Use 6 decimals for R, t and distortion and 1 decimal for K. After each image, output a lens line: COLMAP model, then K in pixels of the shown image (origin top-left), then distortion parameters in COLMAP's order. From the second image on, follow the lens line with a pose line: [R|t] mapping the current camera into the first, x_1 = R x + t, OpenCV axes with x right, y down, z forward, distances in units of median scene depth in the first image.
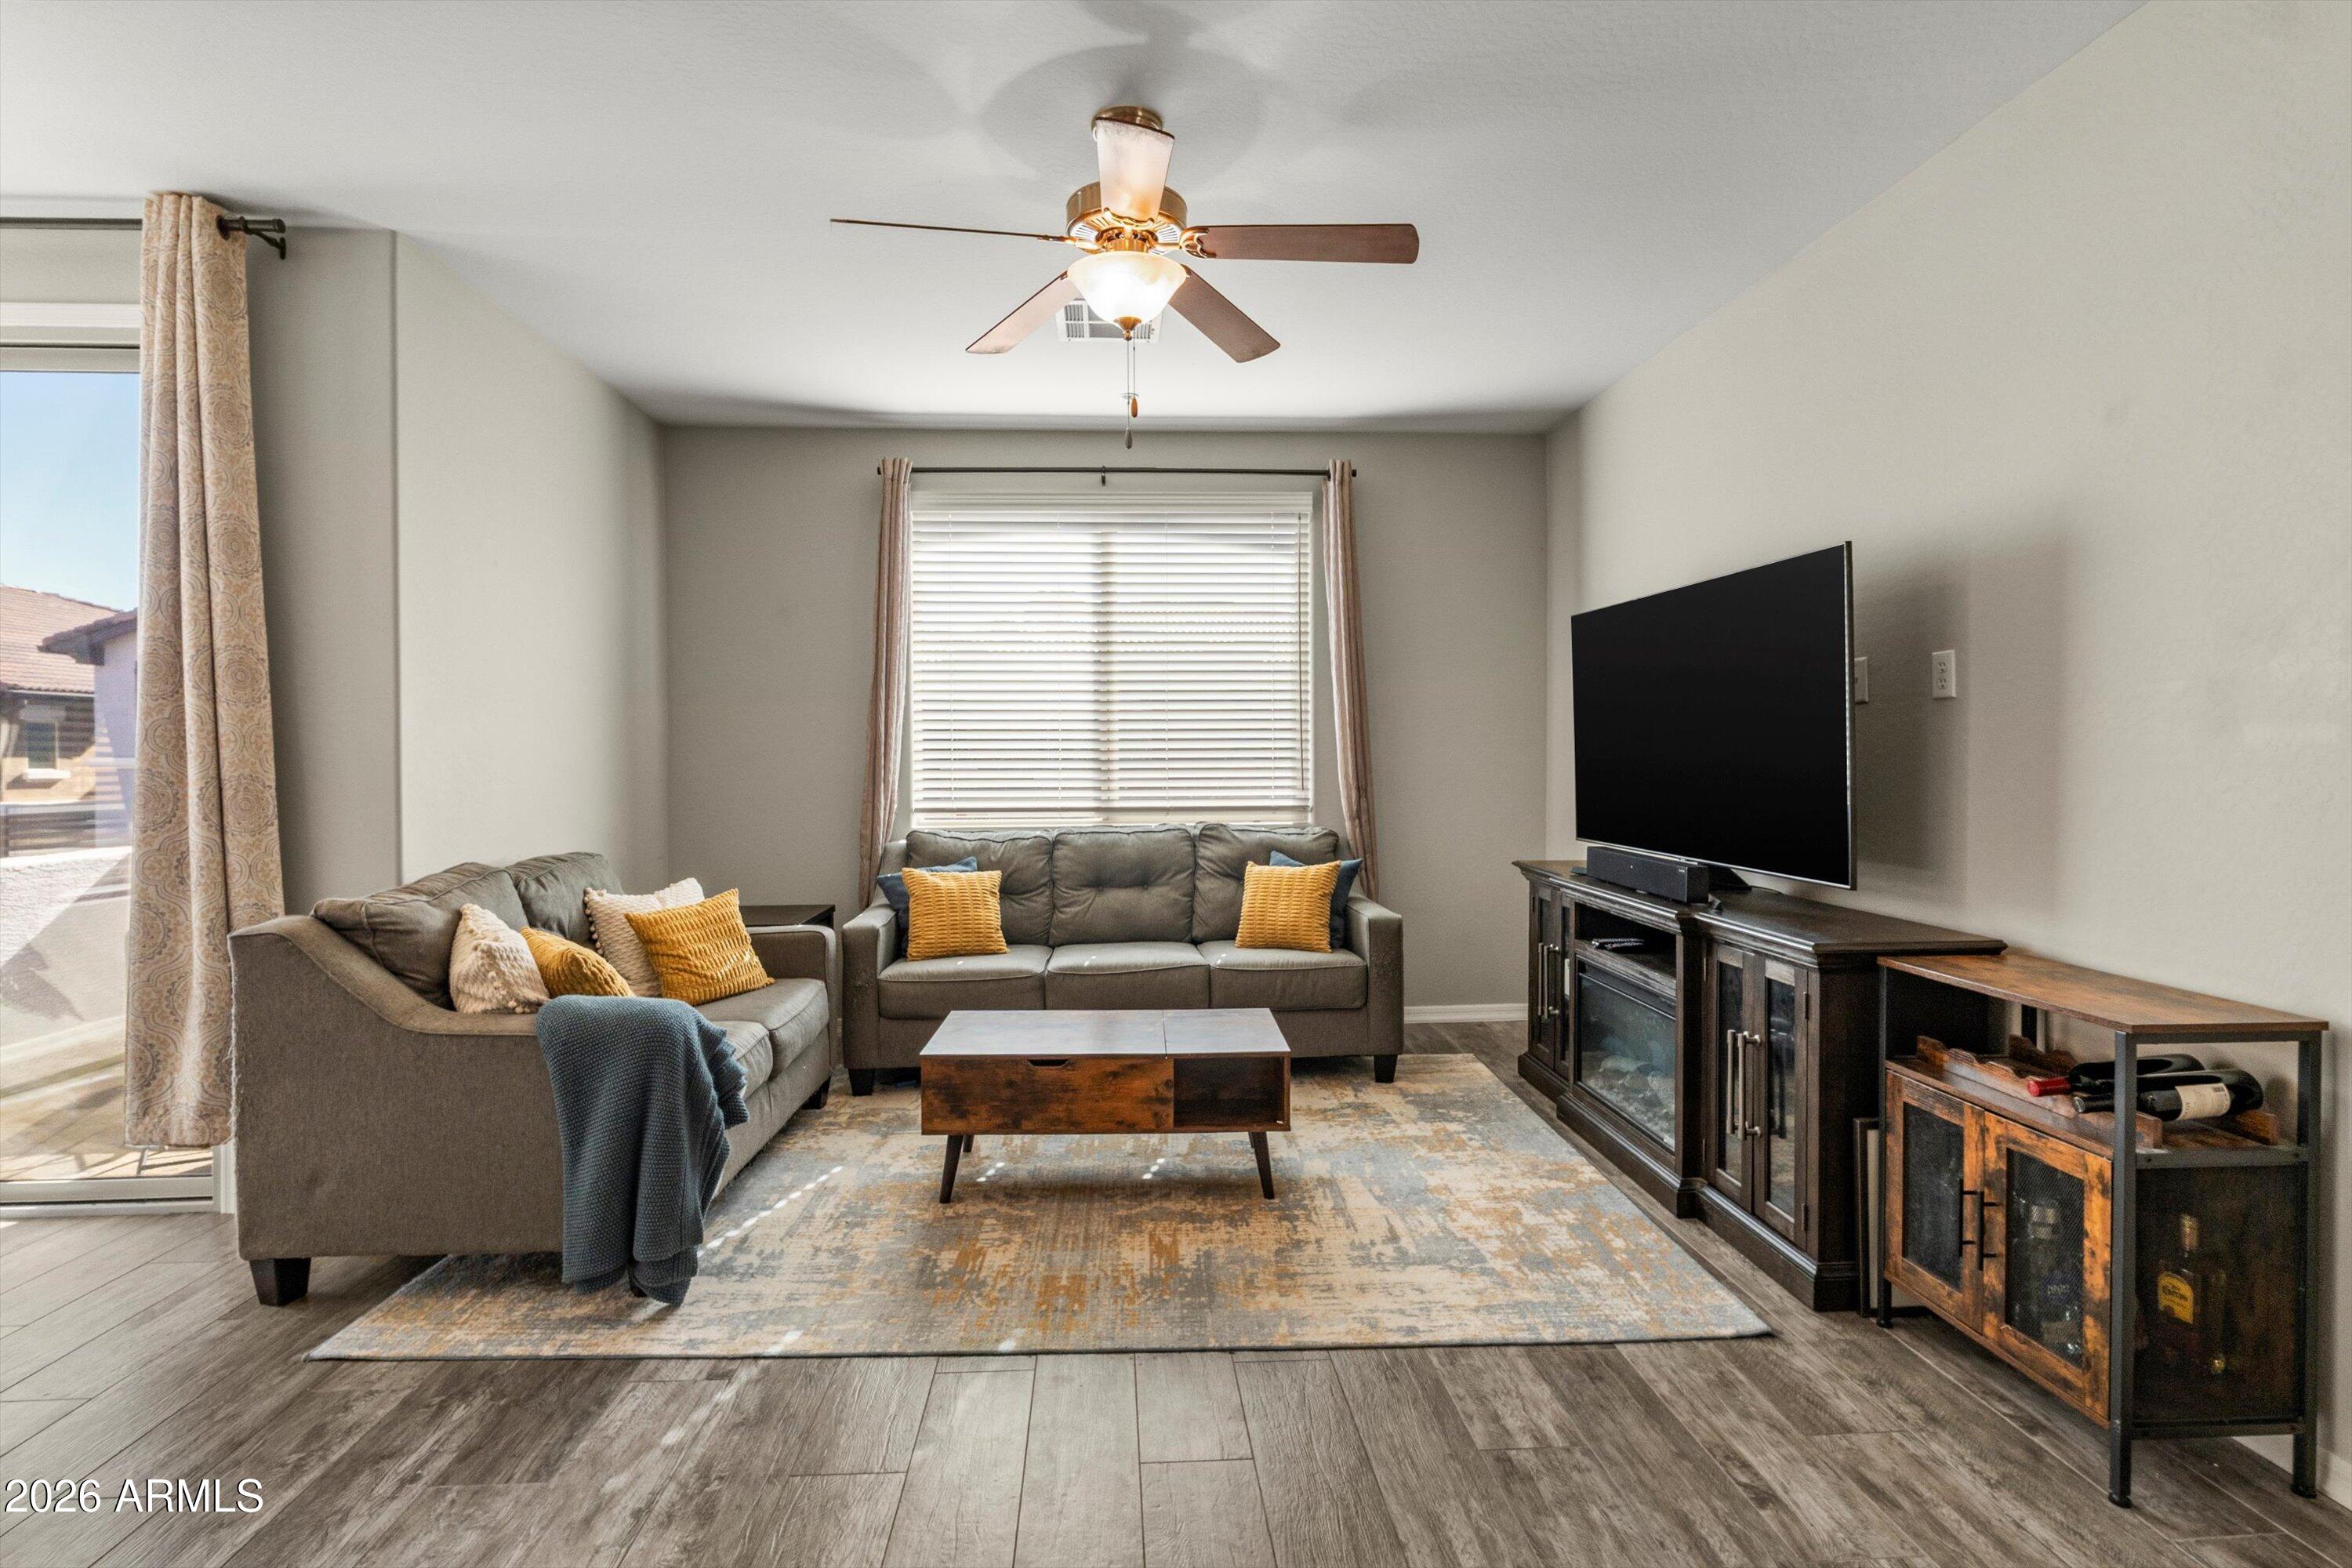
lens RADIAL K [[1091.8, 0, 1181.2], [0, 1091.8, 771.0], [0, 0, 1]] dist [-0.006146, -0.000166]
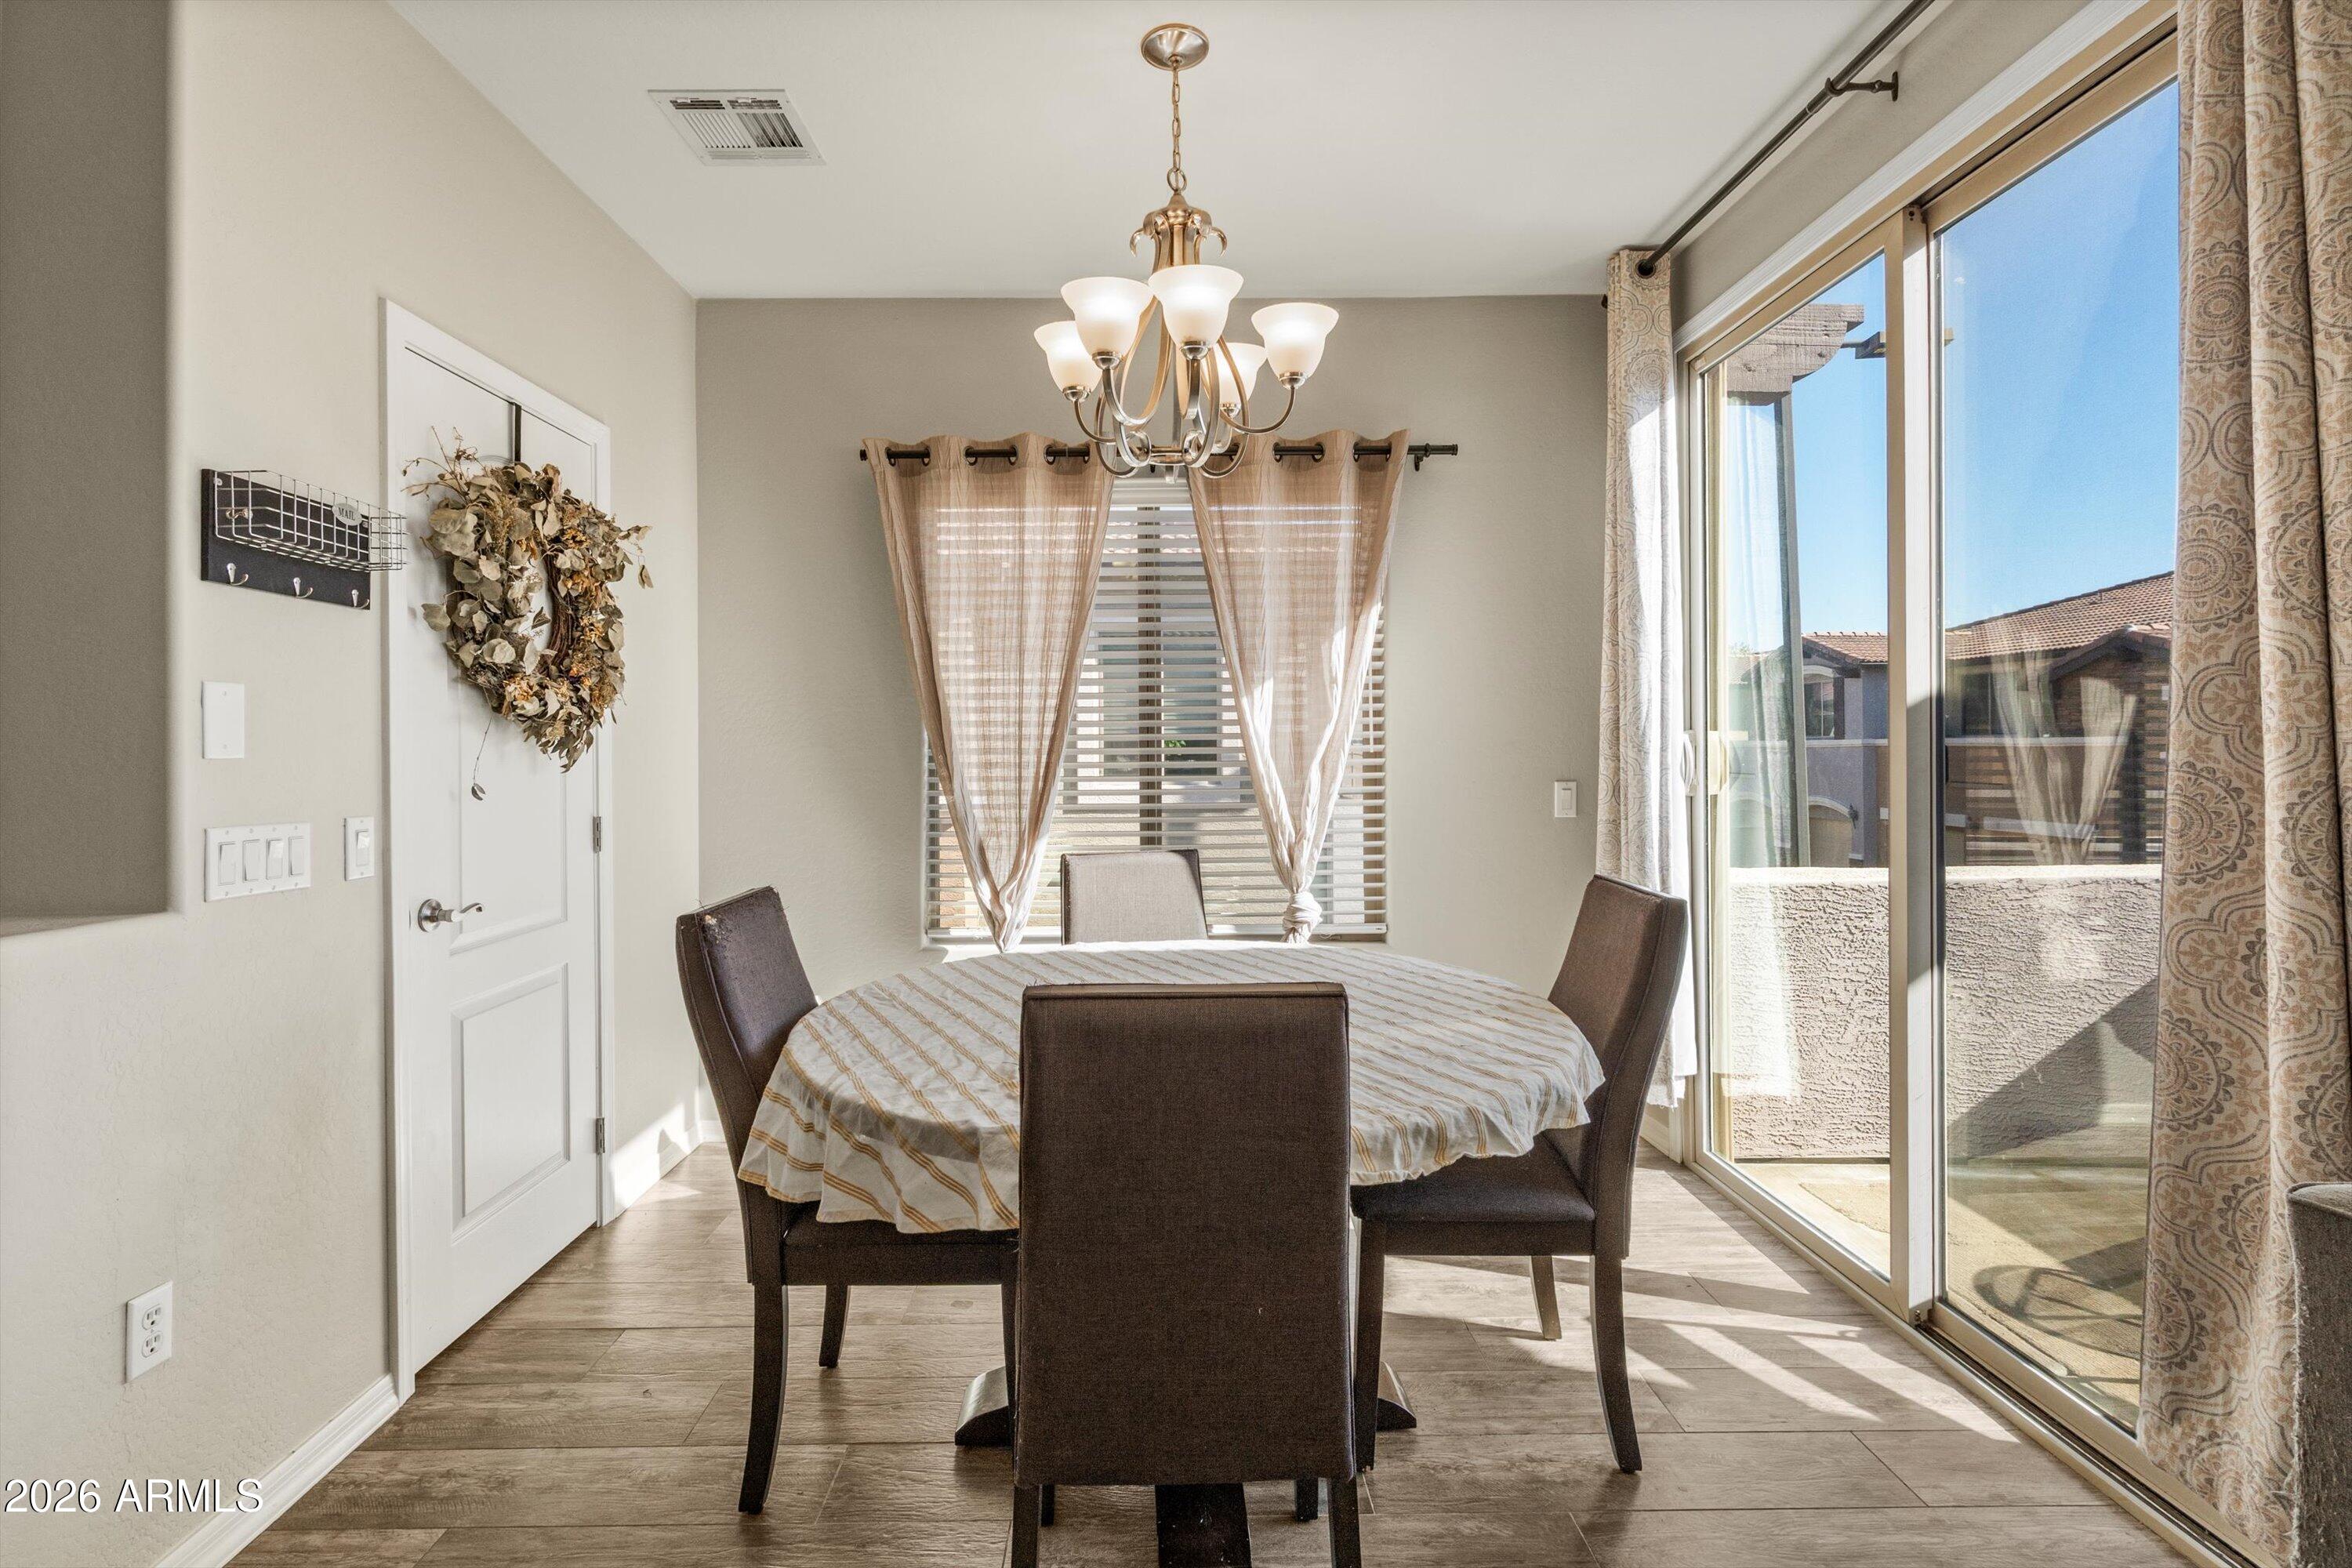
lens RADIAL K [[1087.2, 0, 1143.2], [0, 1087.2, 749.2], [0, 0, 1]] dist [-0.005308, -0.000150]
pose [[-0.059382, 0.003334, -0.998230, -0.400023], [-0.004419, 0.999984, 0.003603, -0.008132], [0.998226, 0.004625, -0.059366, 0.525454]]
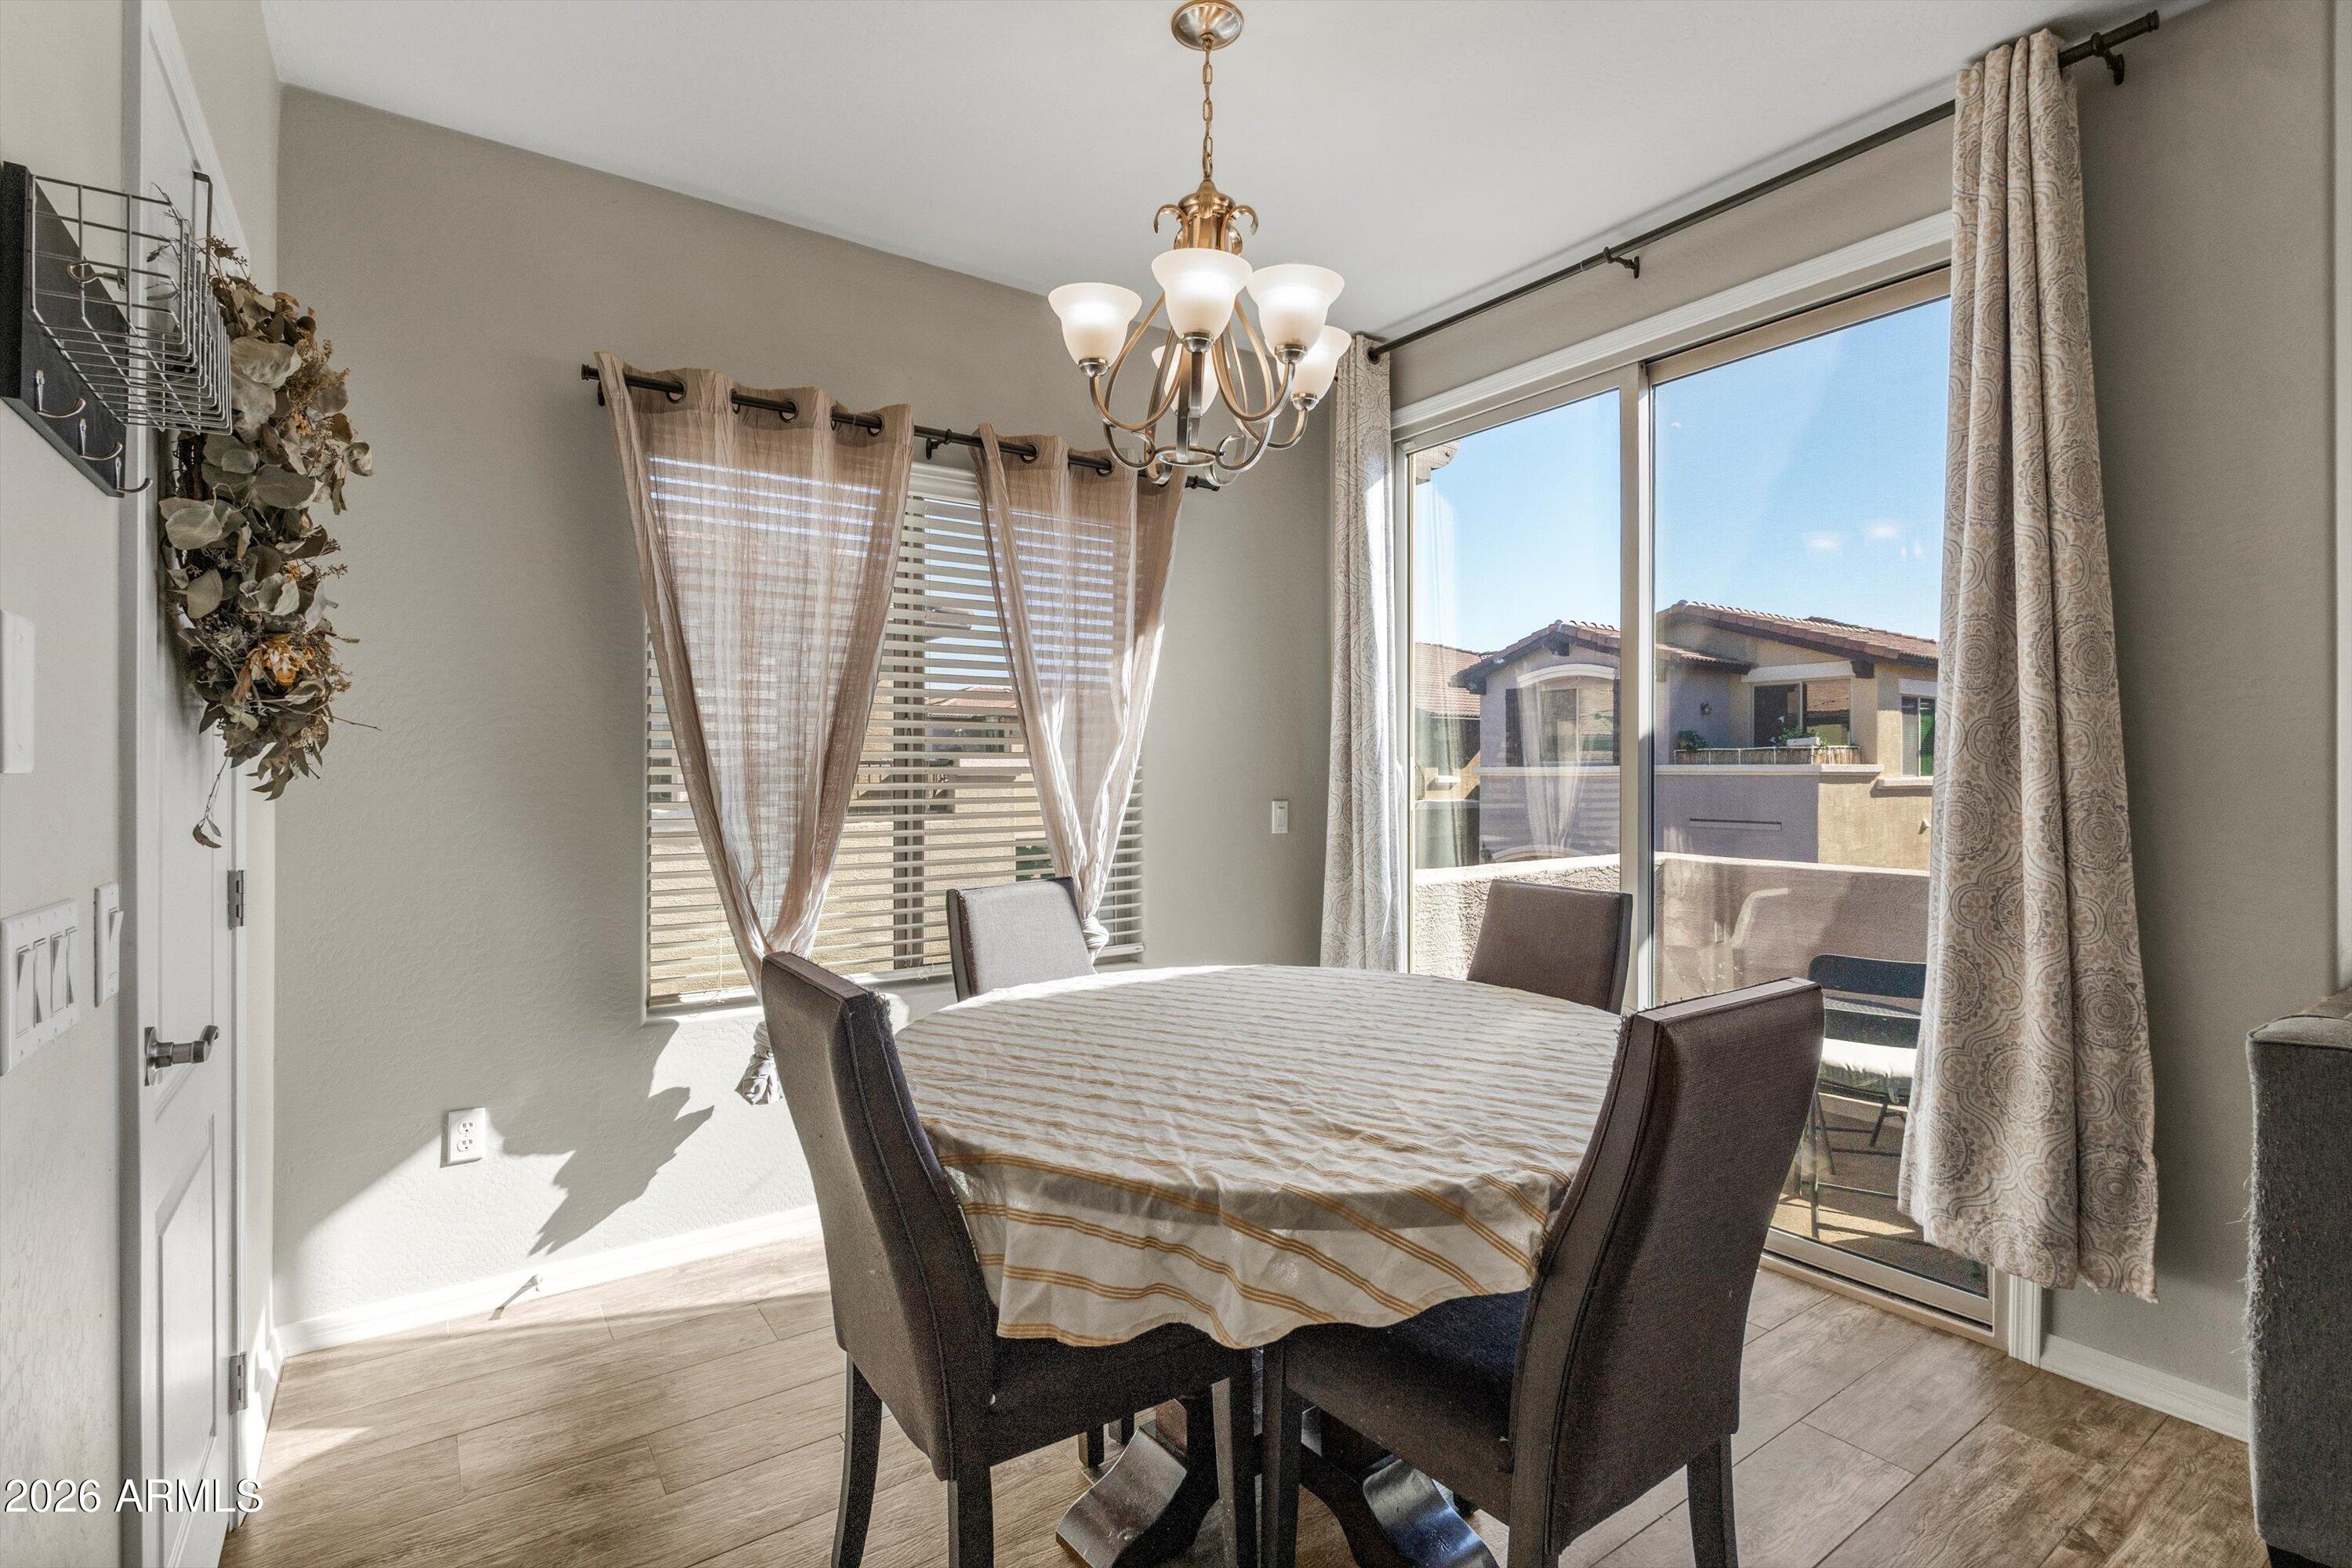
lens RADIAL K [[1091.9, 0, 1163.0], [0, 1091.9, 769.6], [0, 0, 1]] dist [-0.008164, 0.000655]
pose [[0.514307, 0.002248, -0.857603, -0.567628], [-0.010494, 0.999938, -0.003672, -0.001433], [0.857542, 0.010888, 0.514298, 0.085167]]
